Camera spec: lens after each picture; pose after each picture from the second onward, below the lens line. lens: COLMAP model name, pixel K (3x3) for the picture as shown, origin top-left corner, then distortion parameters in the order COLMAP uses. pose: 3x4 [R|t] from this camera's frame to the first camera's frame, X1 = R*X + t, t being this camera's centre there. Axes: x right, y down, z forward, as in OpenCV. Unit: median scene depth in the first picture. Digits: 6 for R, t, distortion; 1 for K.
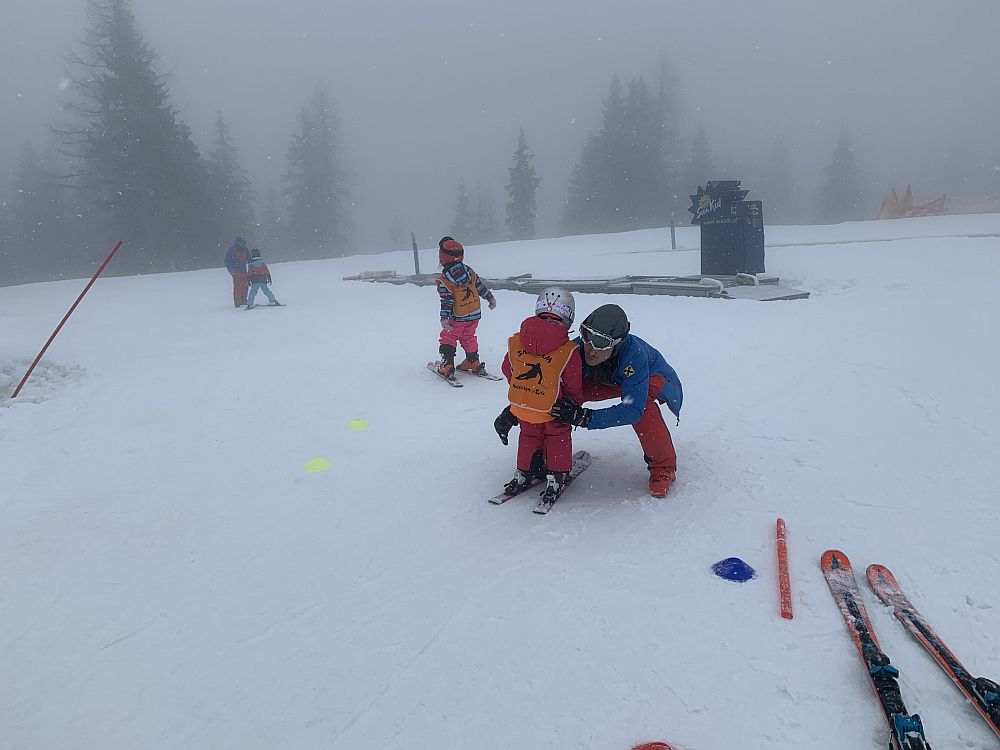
lens RADIAL K [[770.3, 0, 501.8], [0, 770.3, 372.5], [0, 0, 1]] dist [0.008151, -0.033014]
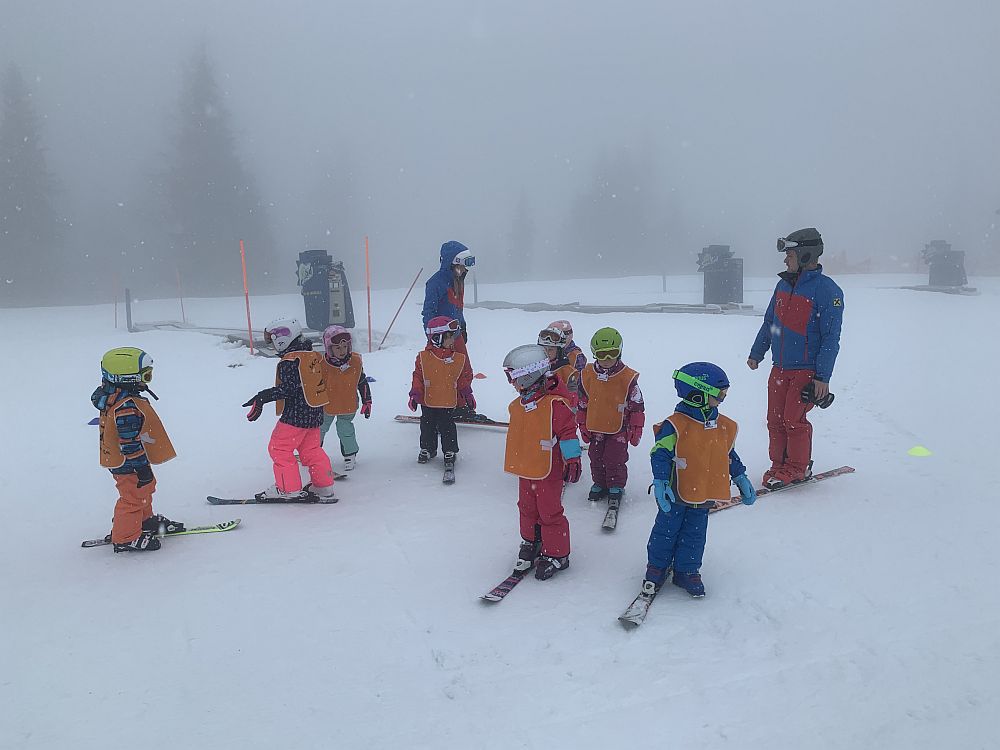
lens RADIAL K [[770.3, 0, 497.8], [0, 770.3, 379.9], [0, 0, 1]] dist [0.008151, -0.033014]
pose [[0.998474, 0.036069, 0.041815, -0.222870], [-0.034081, 0.998299, -0.047312, 0.118174], [-0.043450, 0.045815, 0.998005, -0.549073]]
